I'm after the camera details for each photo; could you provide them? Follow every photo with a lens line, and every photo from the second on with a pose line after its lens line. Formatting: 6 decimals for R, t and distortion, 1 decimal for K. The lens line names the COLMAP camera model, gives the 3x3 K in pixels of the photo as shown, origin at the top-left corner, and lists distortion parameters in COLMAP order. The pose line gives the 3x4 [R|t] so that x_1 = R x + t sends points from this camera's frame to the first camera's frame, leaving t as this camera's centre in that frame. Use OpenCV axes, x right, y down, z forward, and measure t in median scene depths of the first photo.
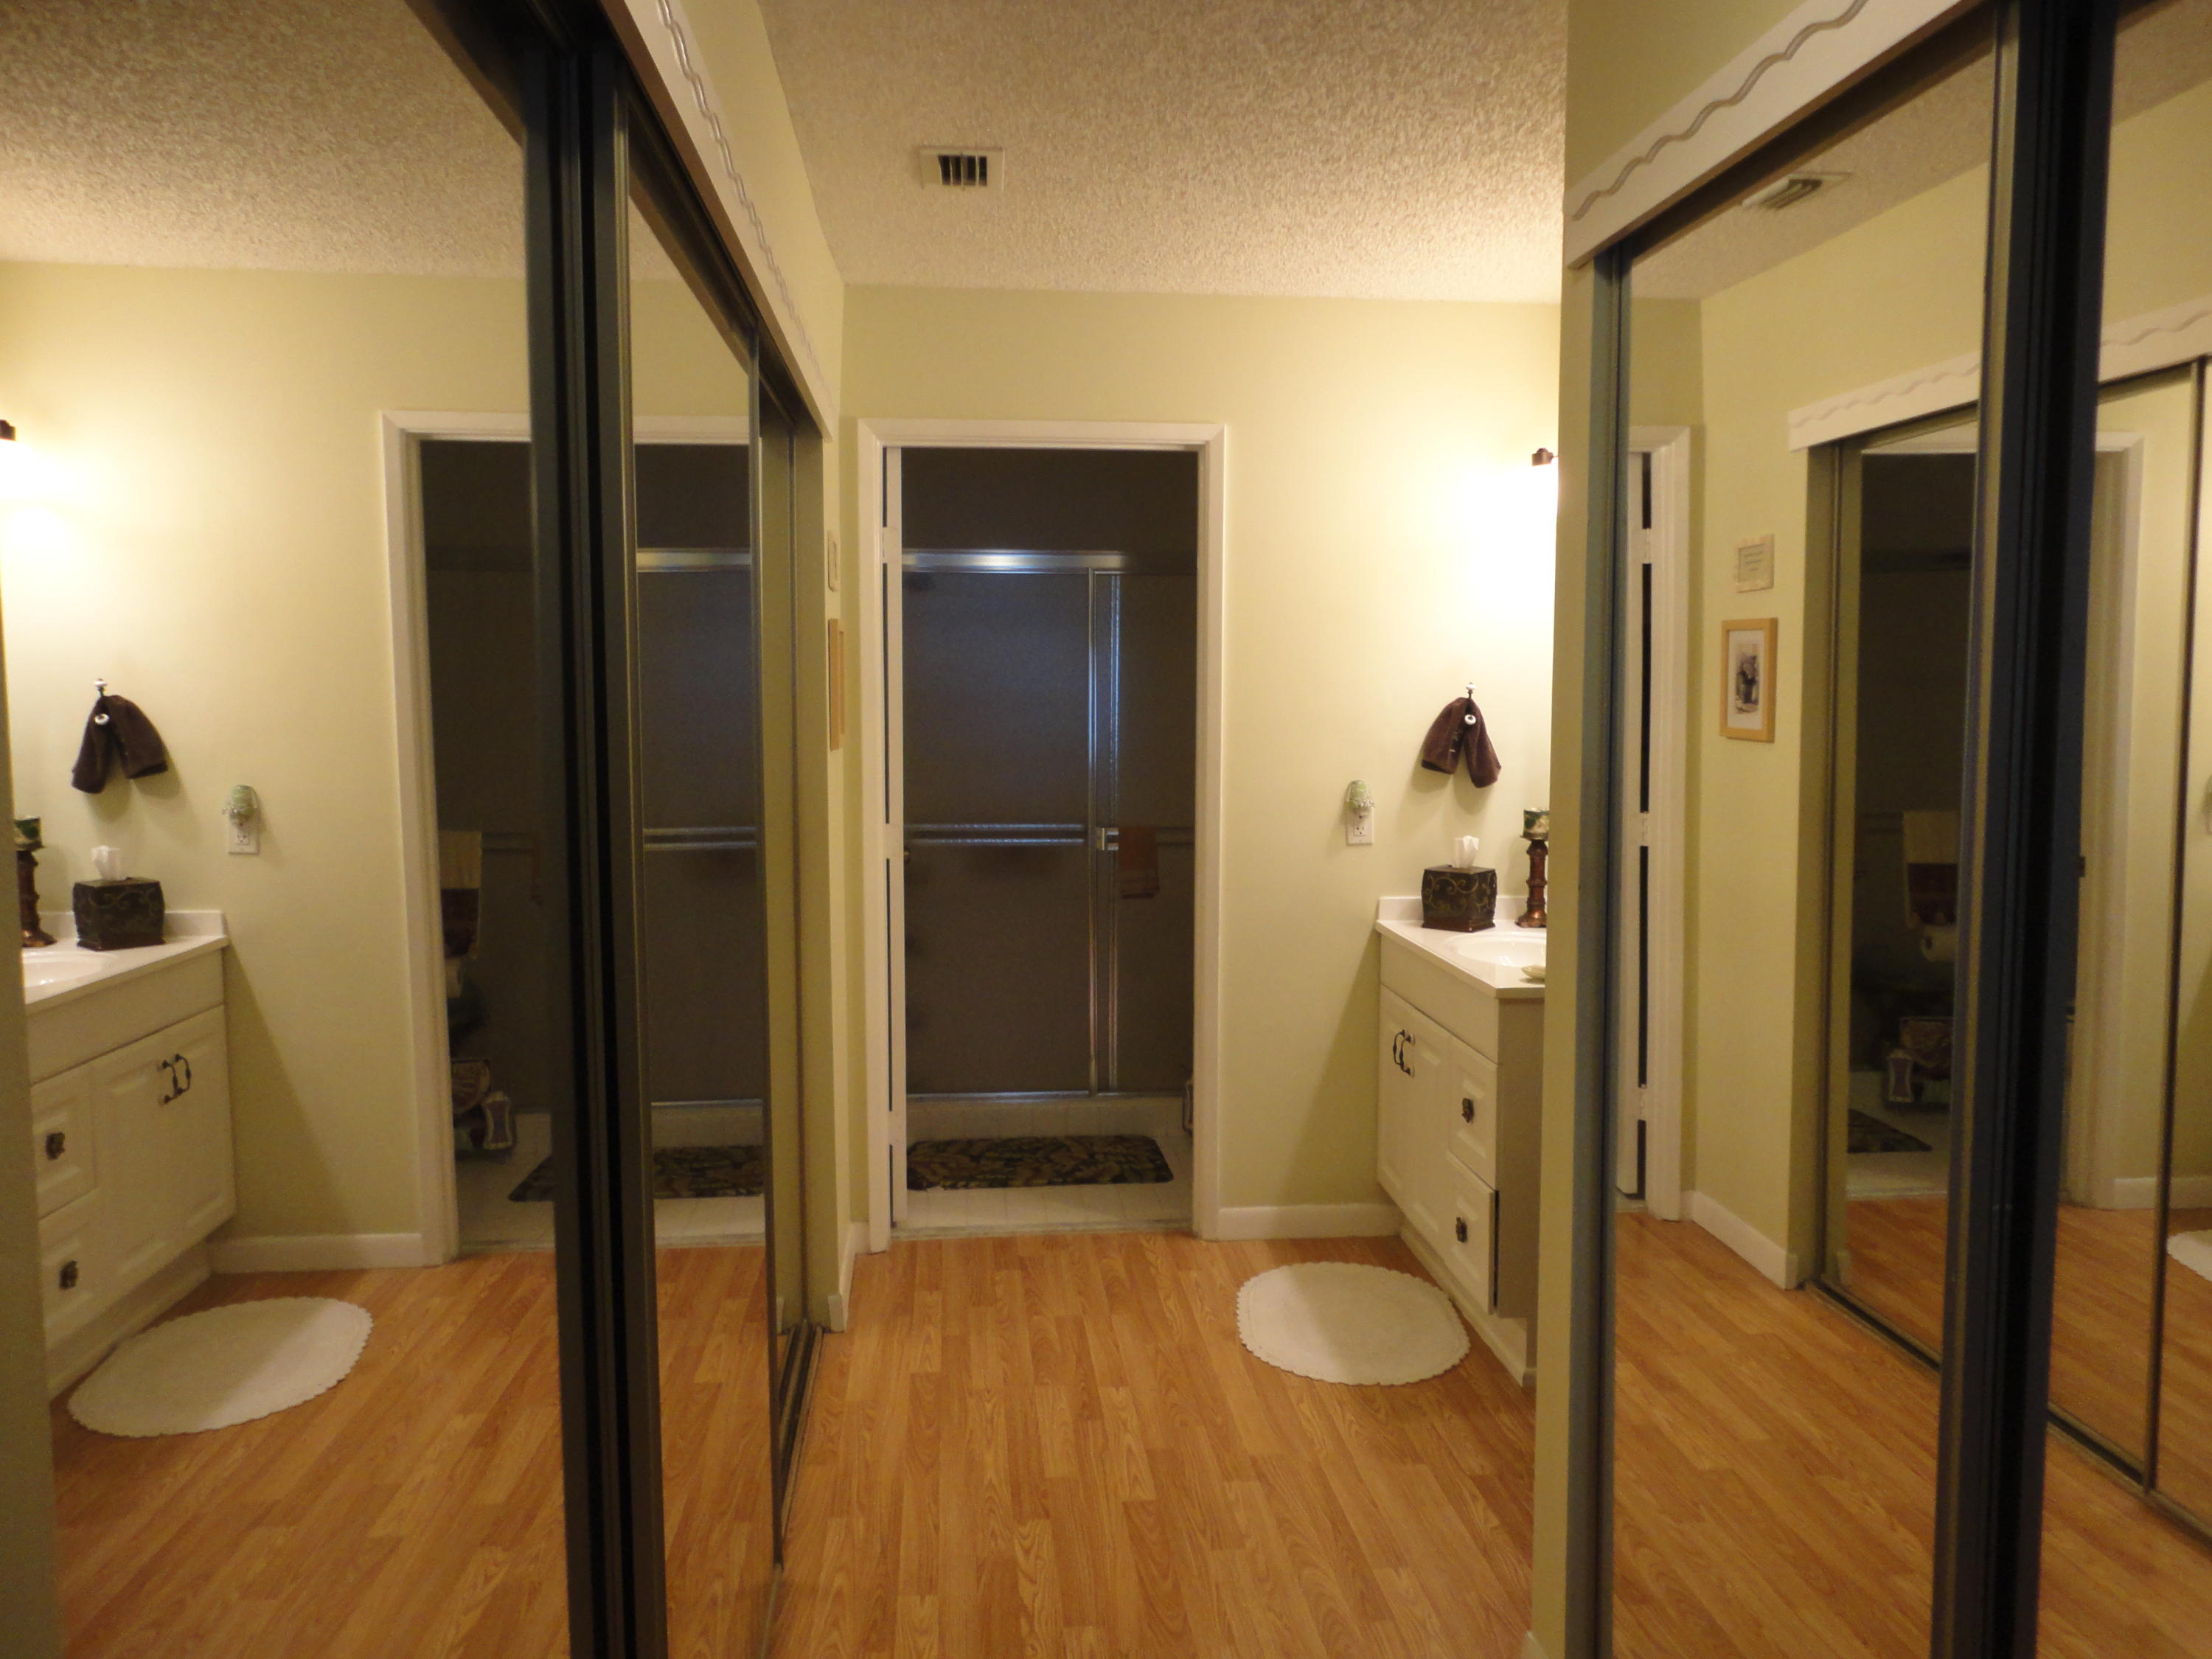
lens RADIAL K [[1602.6, 0, 1109.7], [0, 1602.6, 824.4], [0, 0, 1]] dist [0.004845, -0.004893]
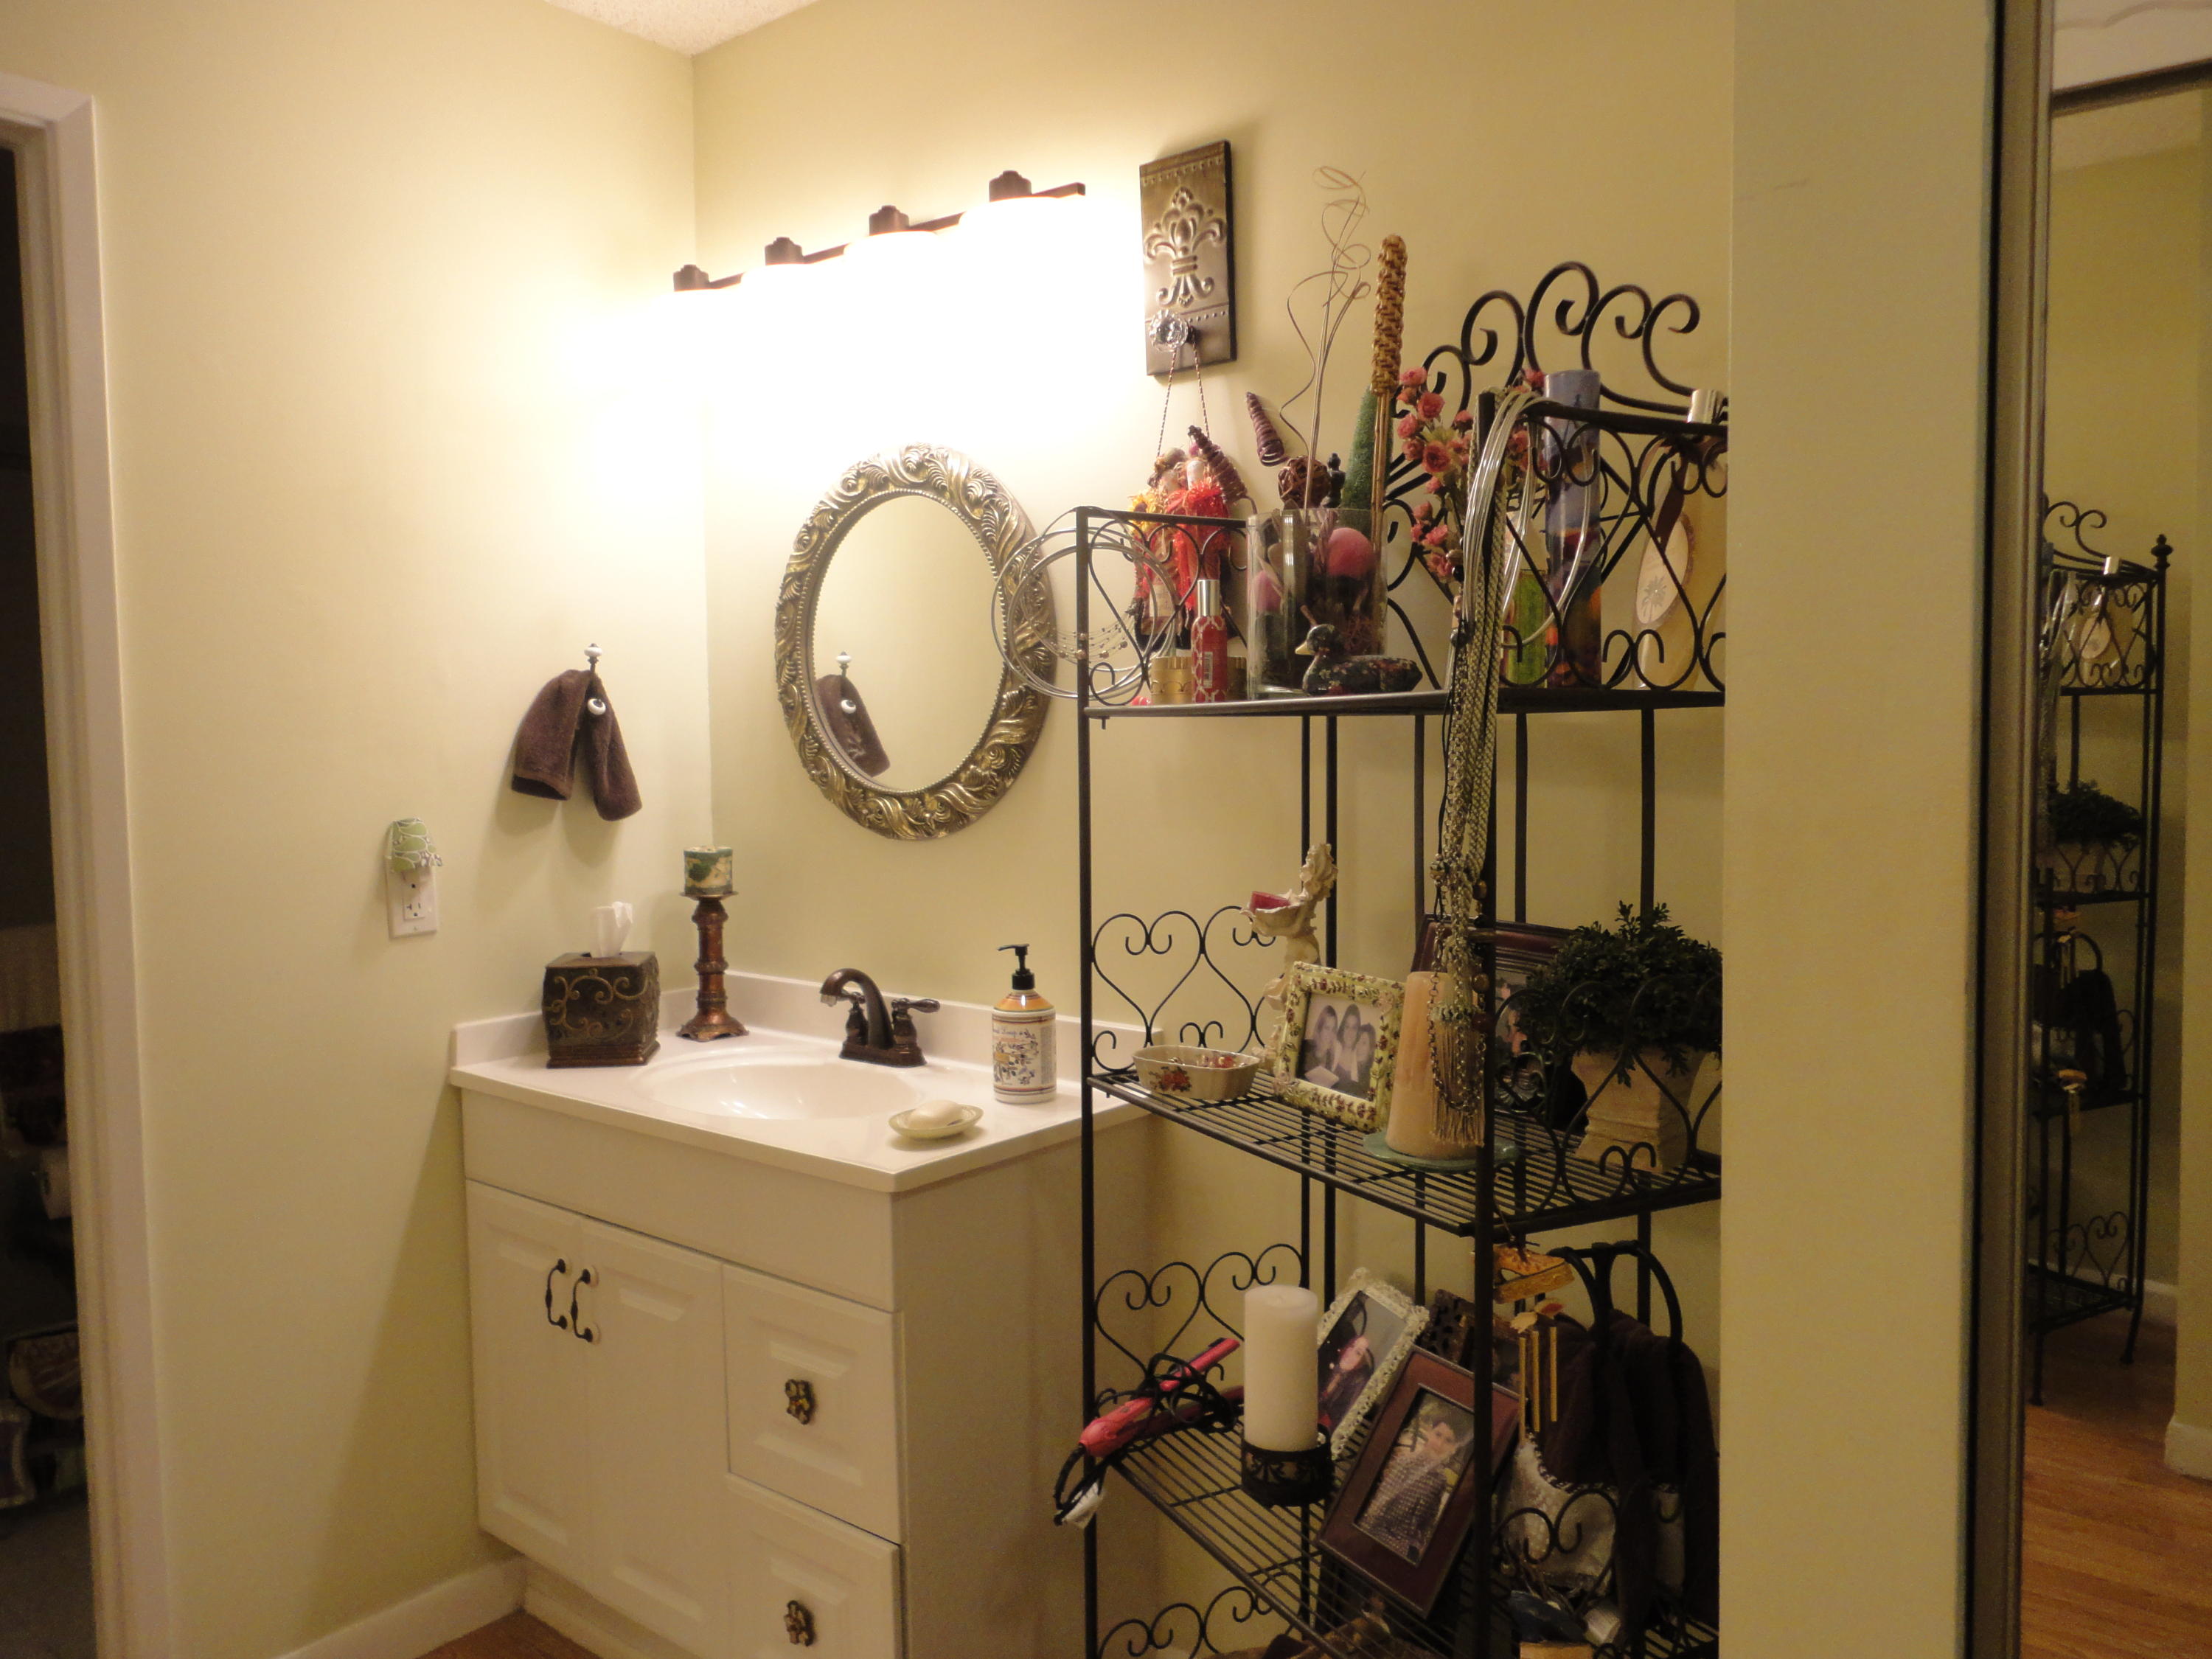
lens RADIAL K [[1602.6, 0, 1092.3], [0, 1602.6, 820.0], [0, 0, 1]] dist [0.004845, -0.004893]
pose [[0.712123, -0.053537, 0.700010, -0.063163], [0.076633, 0.997058, -0.001704, -0.008096], [-0.697859, 0.054857, 0.714131, 0.445368]]
